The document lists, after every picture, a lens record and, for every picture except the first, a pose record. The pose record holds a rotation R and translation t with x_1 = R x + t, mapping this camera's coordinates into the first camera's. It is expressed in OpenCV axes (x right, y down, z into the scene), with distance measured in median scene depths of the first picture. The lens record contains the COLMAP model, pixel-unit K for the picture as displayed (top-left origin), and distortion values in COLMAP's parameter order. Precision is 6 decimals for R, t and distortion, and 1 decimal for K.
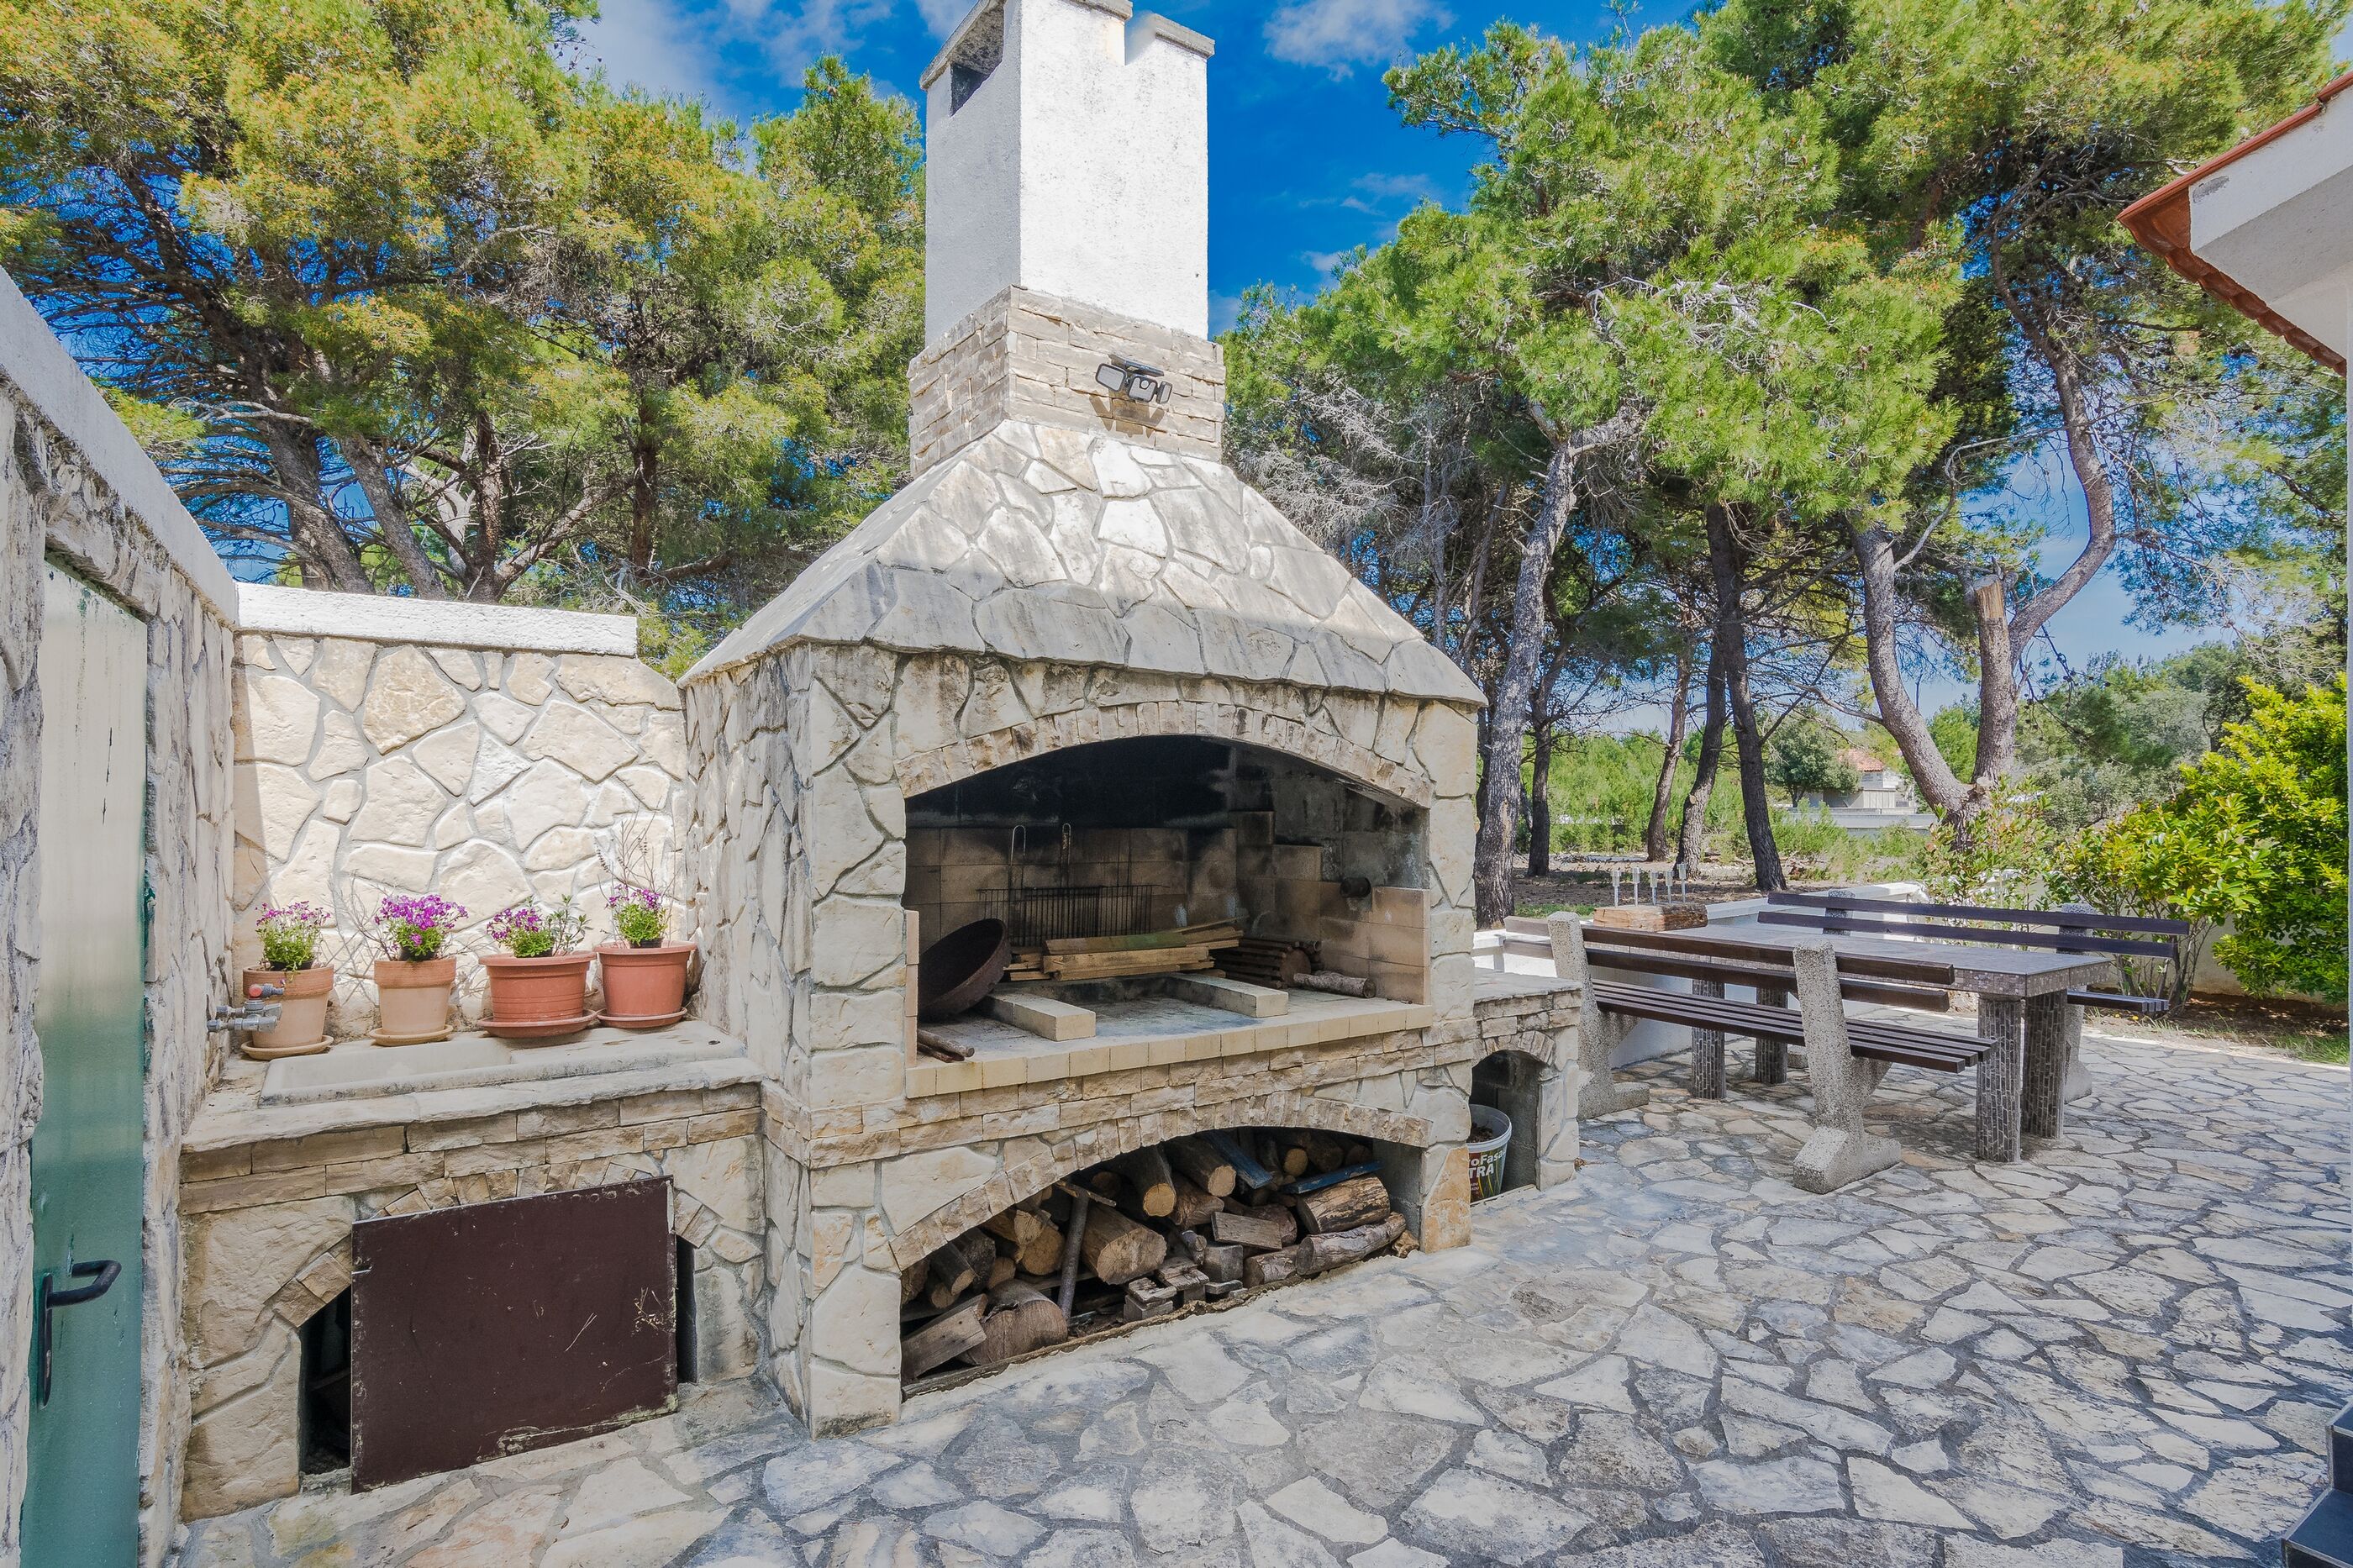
lens RADIAL K [[1219.3, 0, 1191.5], [0, 1219.3, 810.8], [0, 0, 1]] dist [-0.035341, 0.018082]
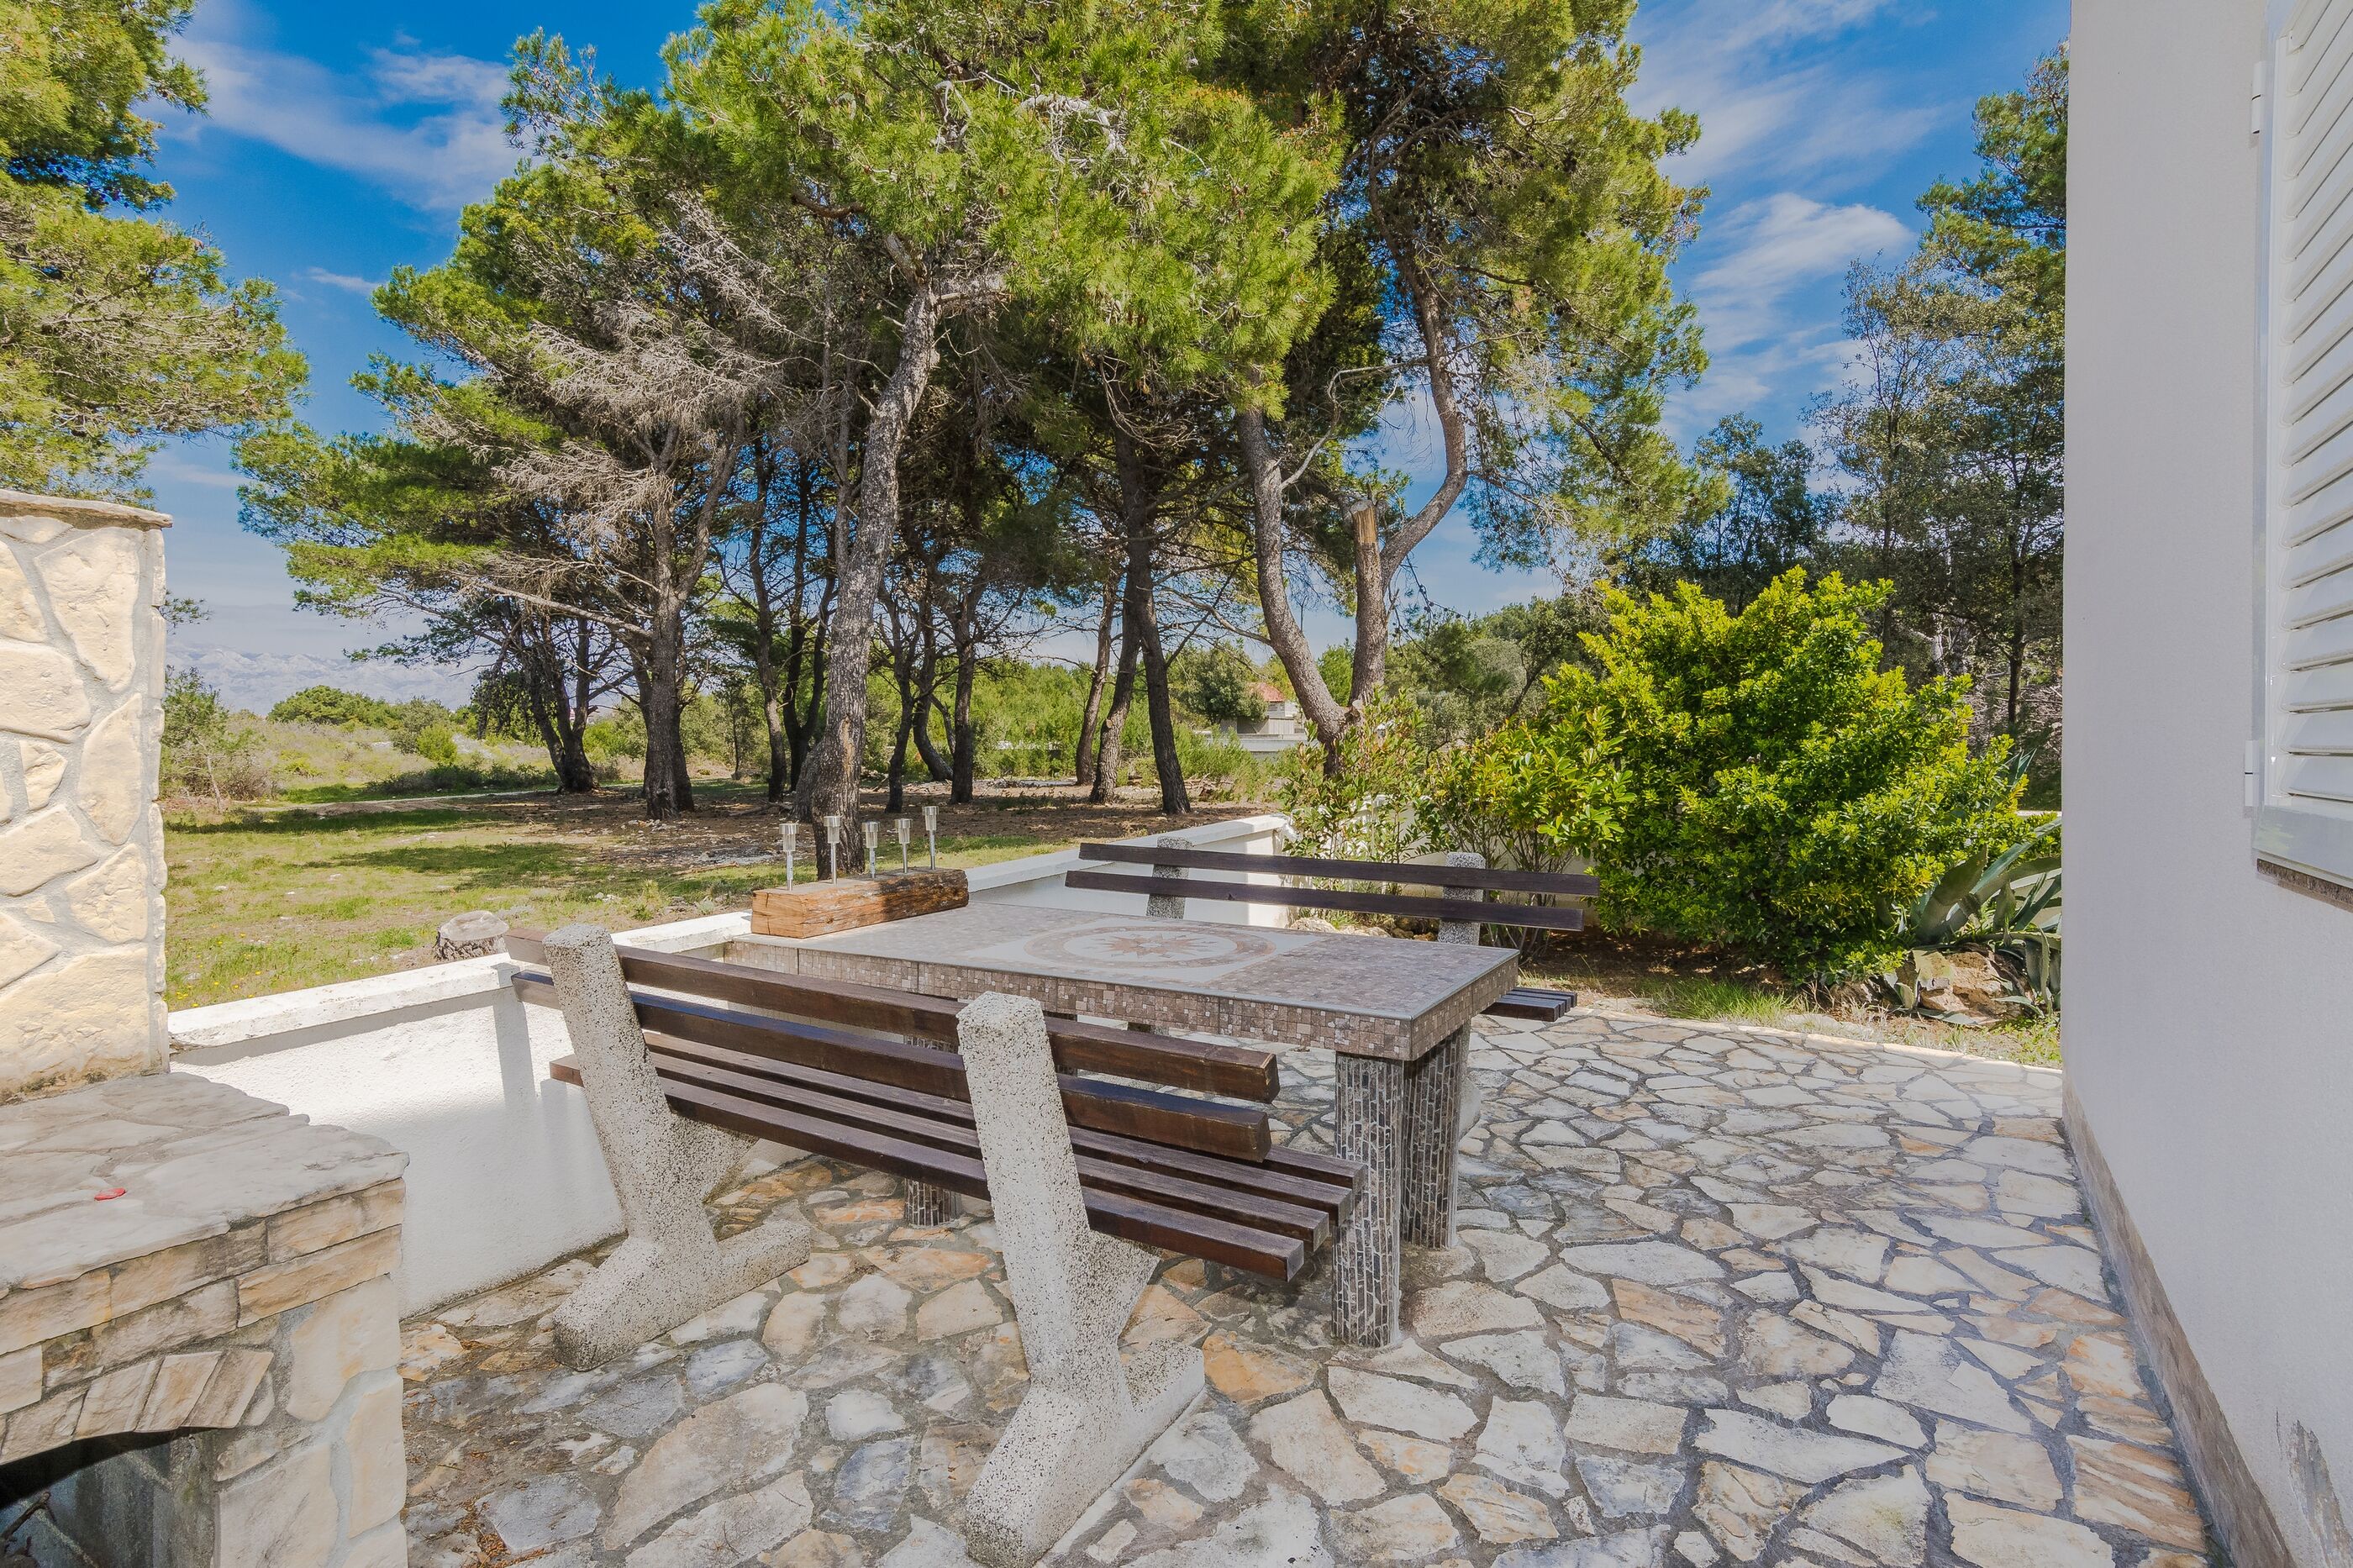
lens RADIAL K [[1219.3, 0, 1172.4], [0, 1219.3, 774.1], [0, 0, 1]] dist [-0.035341, 0.018082]
pose [[0.909657, -0.013410, 0.415145, 0.113269], [0.000799, 0.999533, 0.030536, 0.003873], [-0.415360, -0.027445, 0.909243, 0.168053]]
